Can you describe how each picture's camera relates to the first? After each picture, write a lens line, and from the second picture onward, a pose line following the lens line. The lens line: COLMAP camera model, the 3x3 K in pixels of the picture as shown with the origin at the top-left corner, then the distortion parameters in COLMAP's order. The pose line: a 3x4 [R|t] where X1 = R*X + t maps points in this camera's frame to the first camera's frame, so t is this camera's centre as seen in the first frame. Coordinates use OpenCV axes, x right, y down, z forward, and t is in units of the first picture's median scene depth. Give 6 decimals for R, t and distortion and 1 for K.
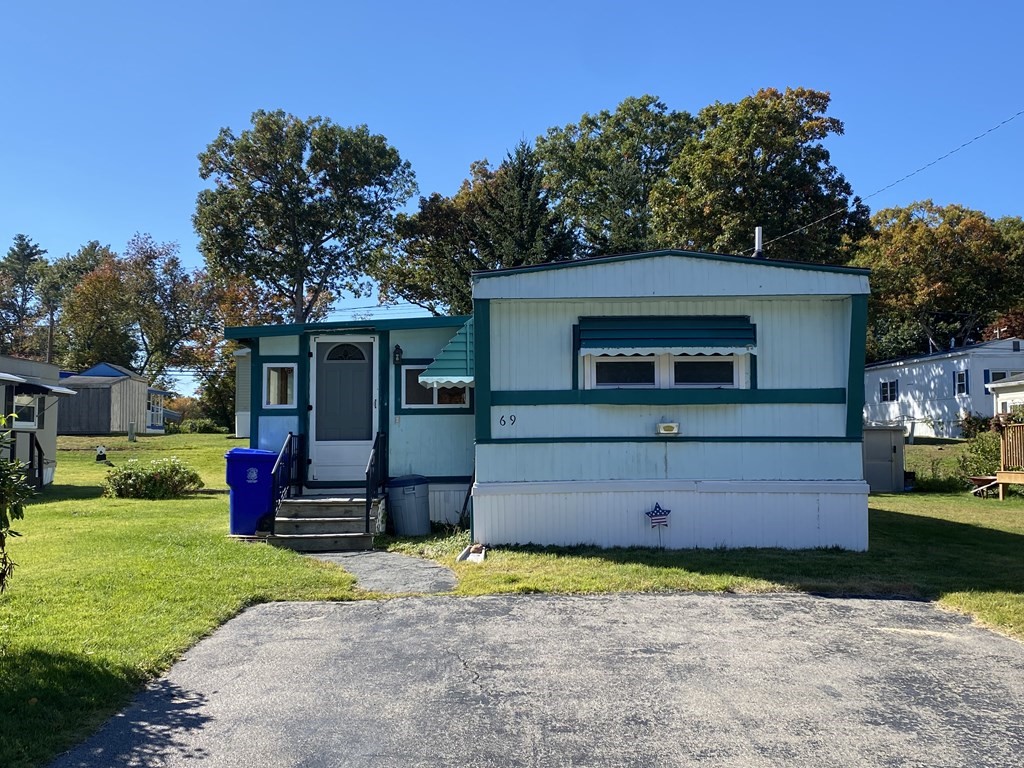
lens RADIAL K [[1026.4, 0, 528.0], [0, 1026.4, 362.6], [0, 0, 1]] dist [0.228222, -0.637422]
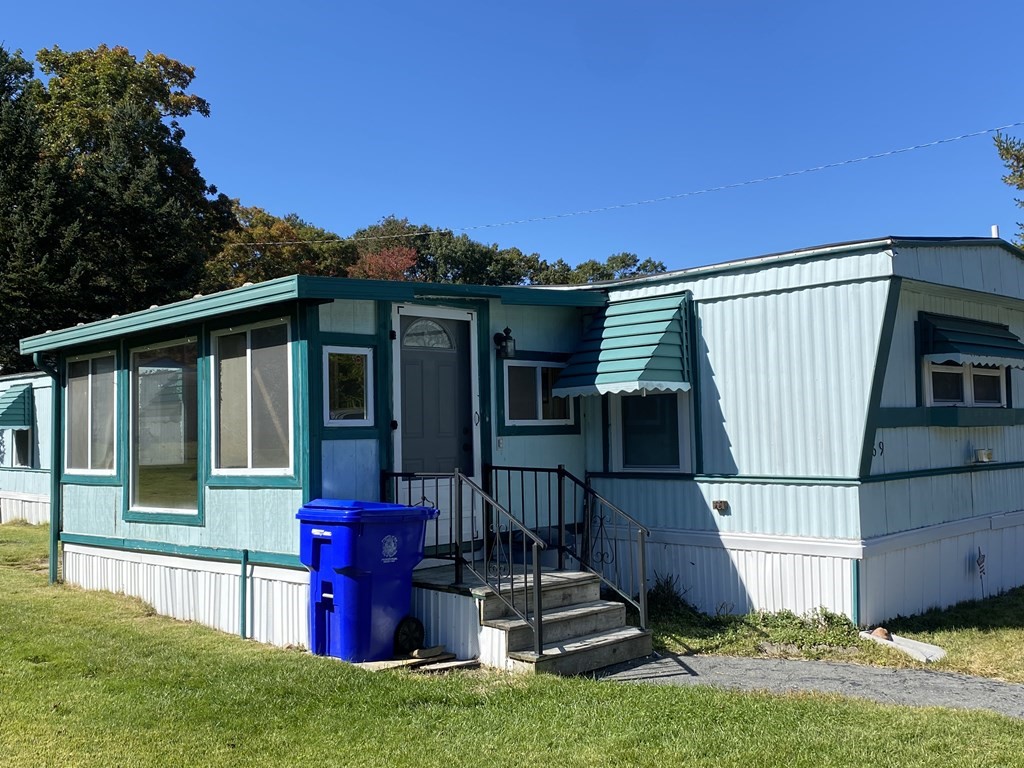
lens RADIAL K [[1026.4, 0, 528.0], [0, 1026.4, 362.6], [0, 0, 1]] dist [0.228222, -0.637422]
pose [[0.713345, 0.040823, 0.699623, -0.566946], [-0.042064, 0.998996, -0.015402, 0.013916], [-0.699550, -0.018443, 0.714346, 0.524499]]
